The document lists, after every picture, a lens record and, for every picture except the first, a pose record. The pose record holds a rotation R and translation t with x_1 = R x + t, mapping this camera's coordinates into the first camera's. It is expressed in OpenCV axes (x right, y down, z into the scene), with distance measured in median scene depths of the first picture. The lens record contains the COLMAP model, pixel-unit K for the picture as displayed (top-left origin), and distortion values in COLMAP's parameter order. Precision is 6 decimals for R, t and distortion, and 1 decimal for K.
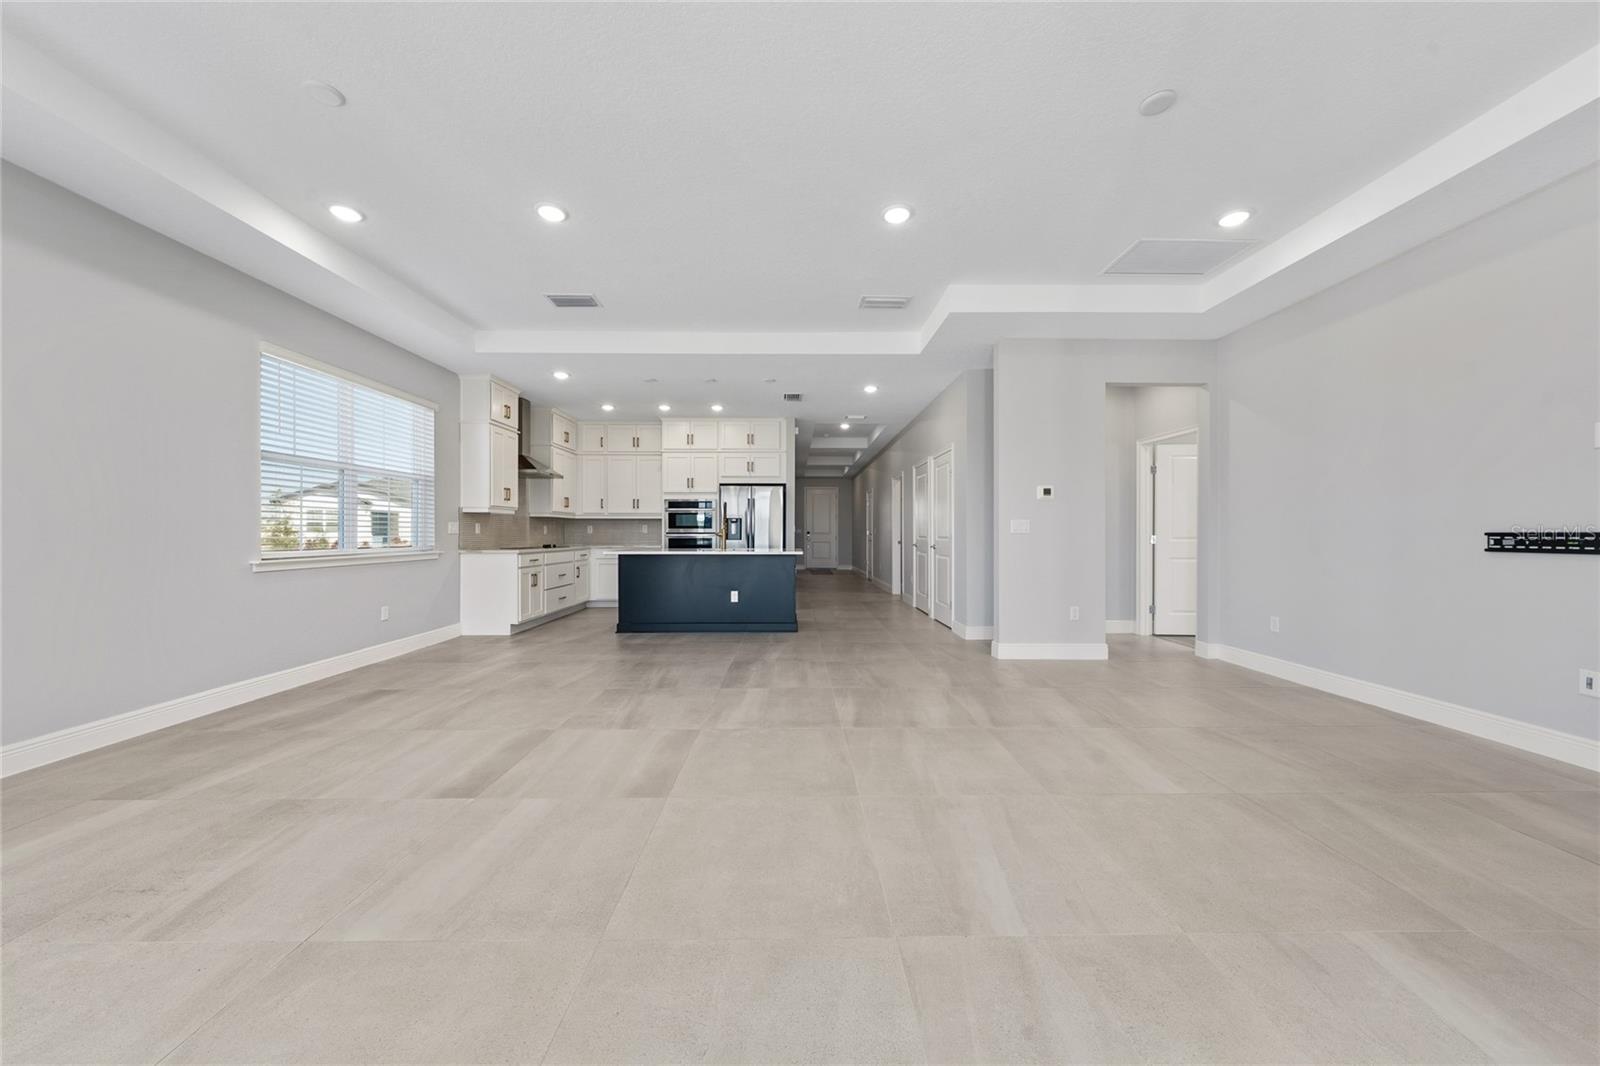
lens RADIAL K [[551.8, 0, 803.3], [0, 551.8, 528.4], [0, 0, 1]] dist [-0.000154, 0.000184]
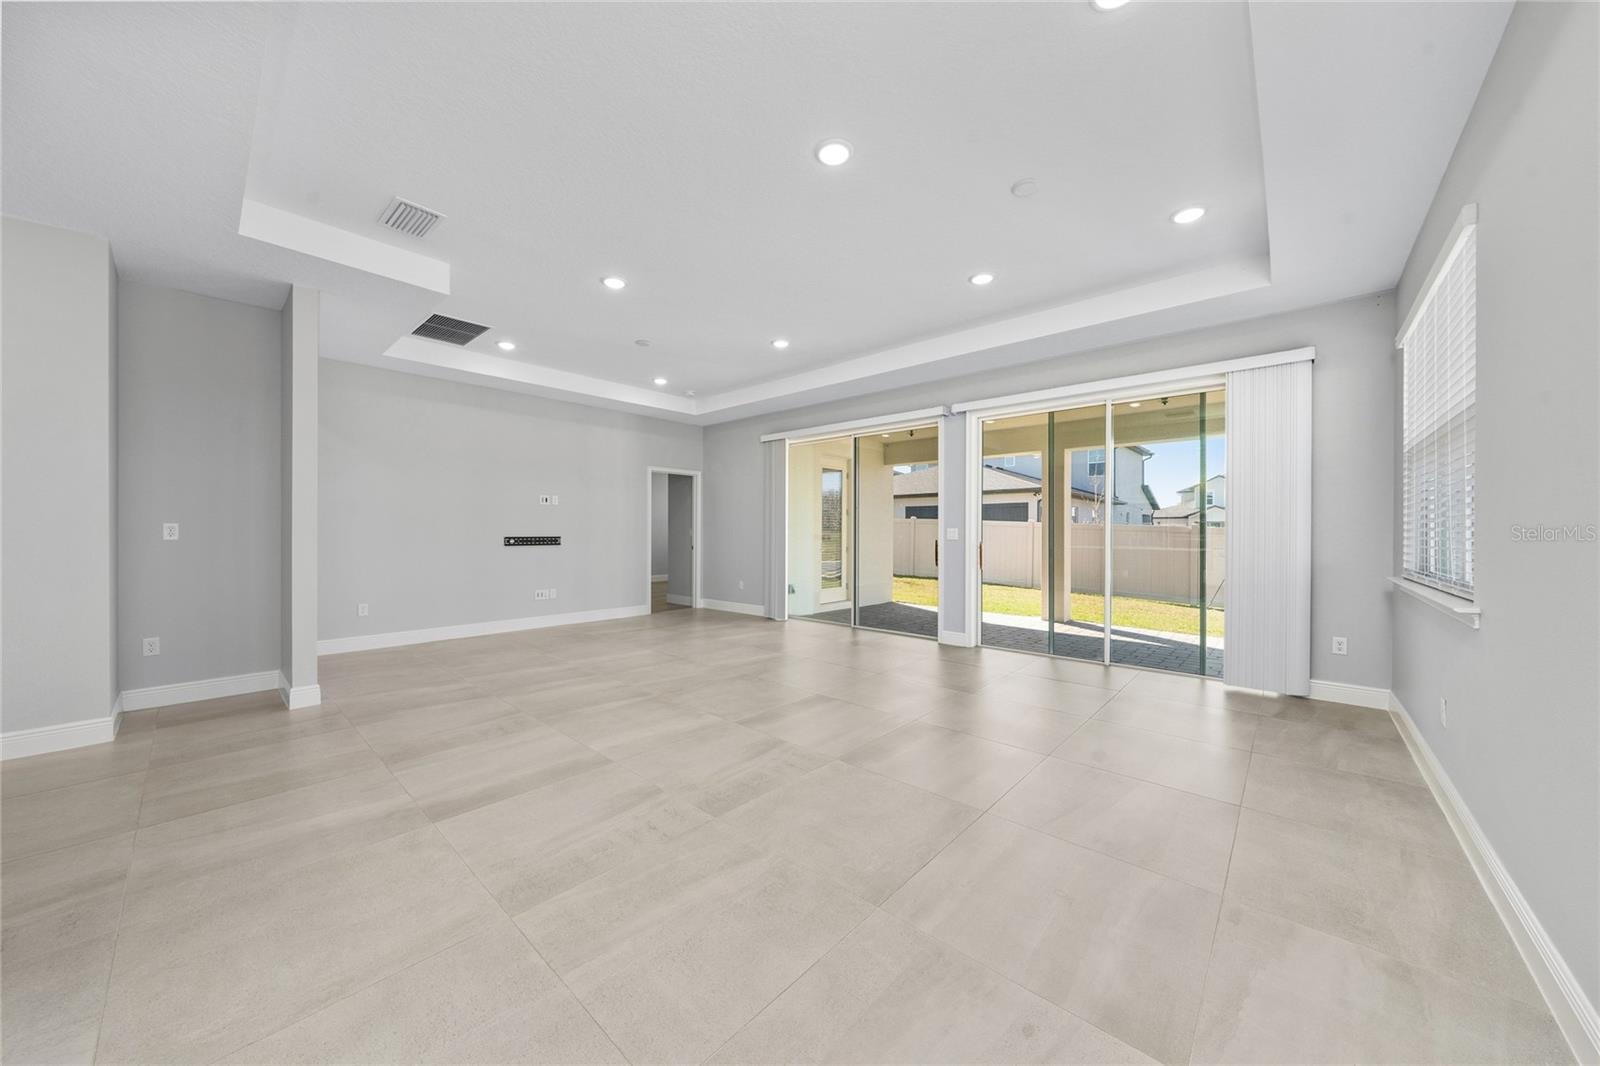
lens RADIAL K [[551.8, 0, 800.3], [0, 551.8, 532.9], [0, 0, 1]] dist [-0.000154, 0.000184]
pose [[-0.737122, -0.003565, 0.675750, -1.001224], [-0.006631, 0.999976, -0.001957, -0.011553], [-0.675727, -0.005923, -0.737128, 1.682304]]
